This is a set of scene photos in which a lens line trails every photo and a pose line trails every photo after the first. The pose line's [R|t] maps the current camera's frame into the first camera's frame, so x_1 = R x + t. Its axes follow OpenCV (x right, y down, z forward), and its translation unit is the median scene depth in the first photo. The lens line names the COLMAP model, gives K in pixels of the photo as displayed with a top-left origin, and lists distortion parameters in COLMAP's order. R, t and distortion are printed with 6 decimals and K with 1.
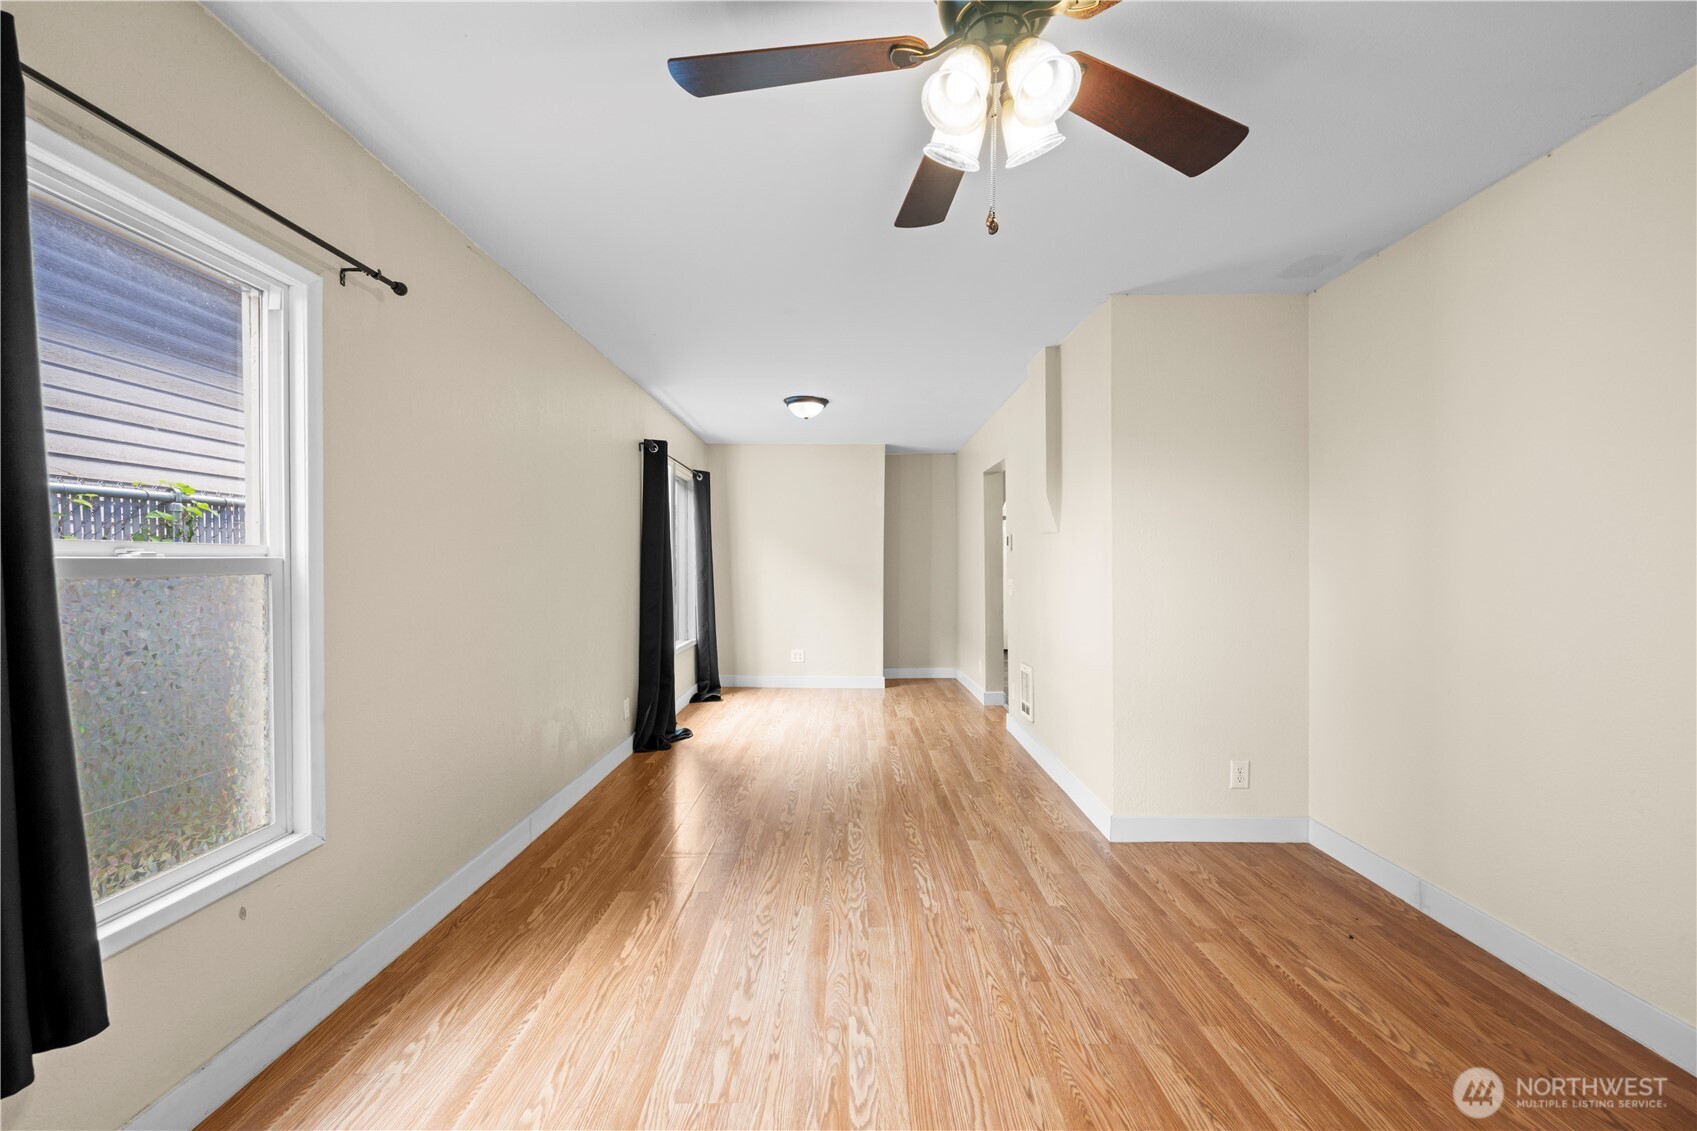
lens RADIAL K [[672.2, 0, 851.0], [0, 672.2, 574.1], [0, 0, 1]] dist [-0.000449, -0.000253]
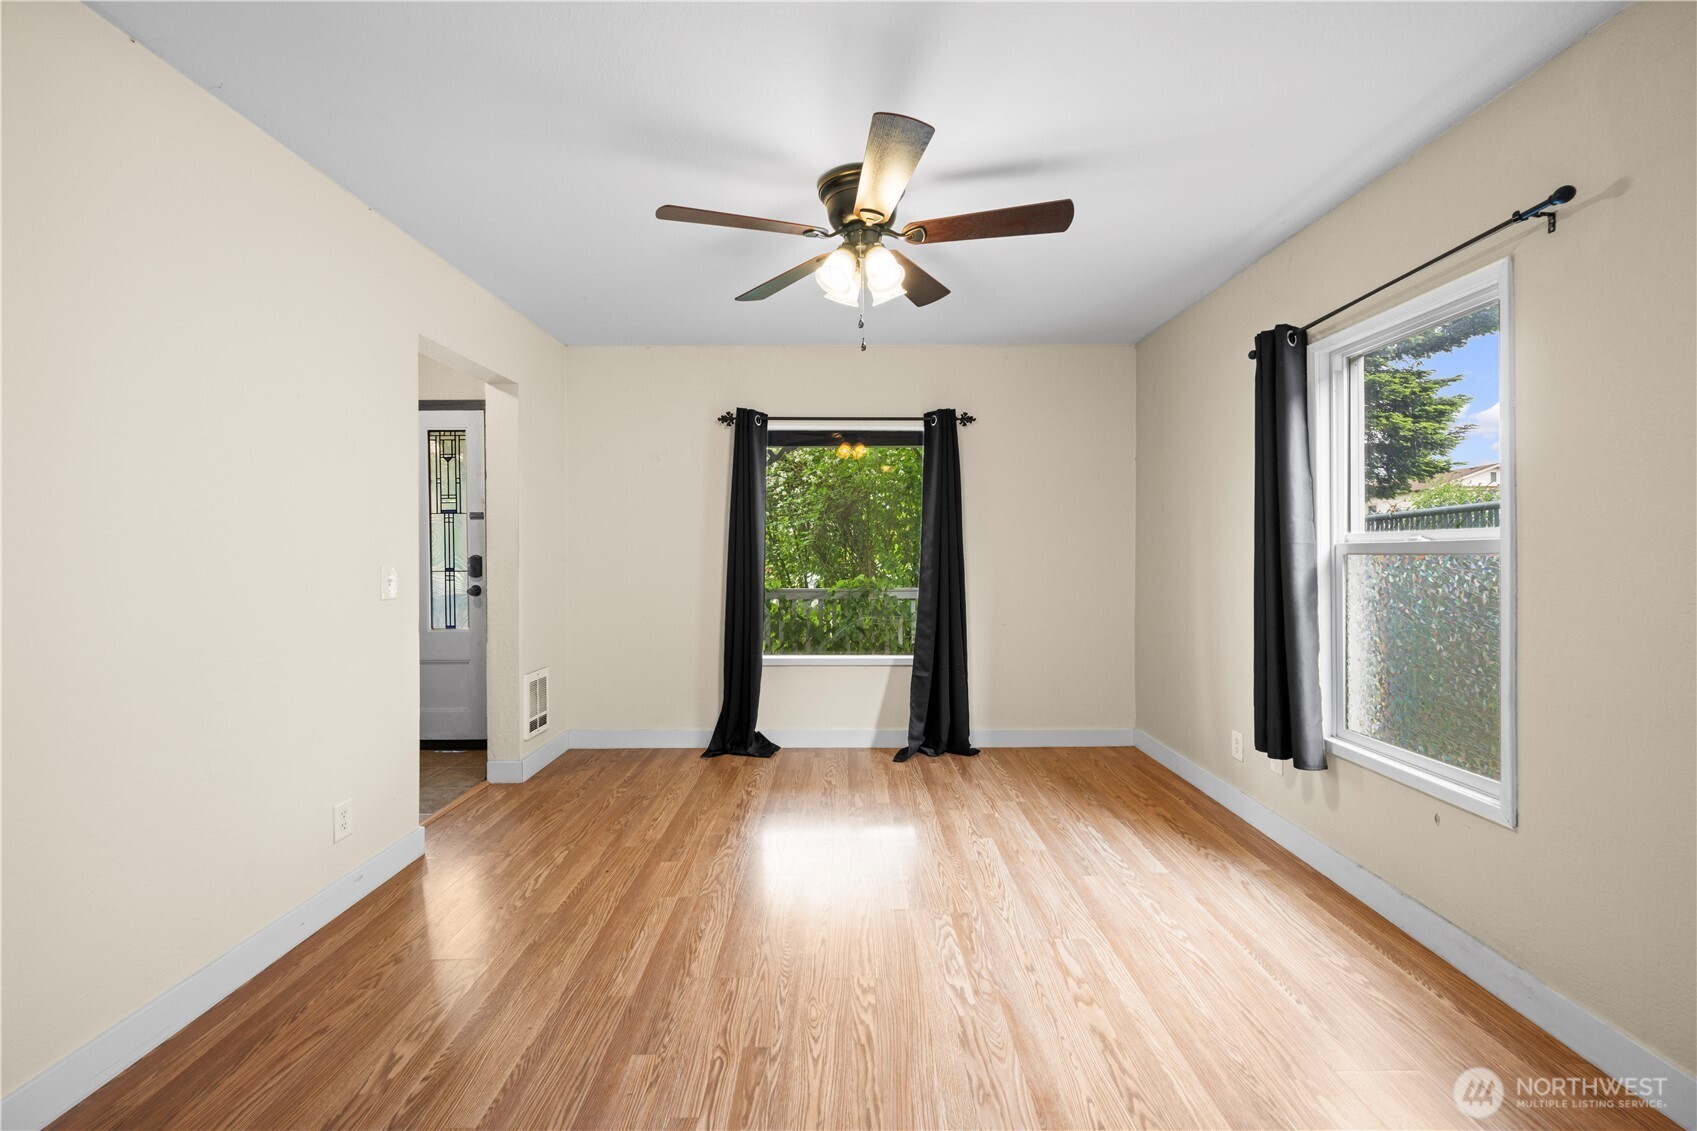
lens RADIAL K [[650.1, 0, 852.2], [0, 650.1, 551.7], [0, 0, 1]] dist [-0.000220, -0.000042]
pose [[-0.999995, 0.001229, -0.002814, 0.148743], [0.001191, 0.999906, 0.013684, -0.013909], [0.002830, 0.013680, -0.999902, 1.609574]]
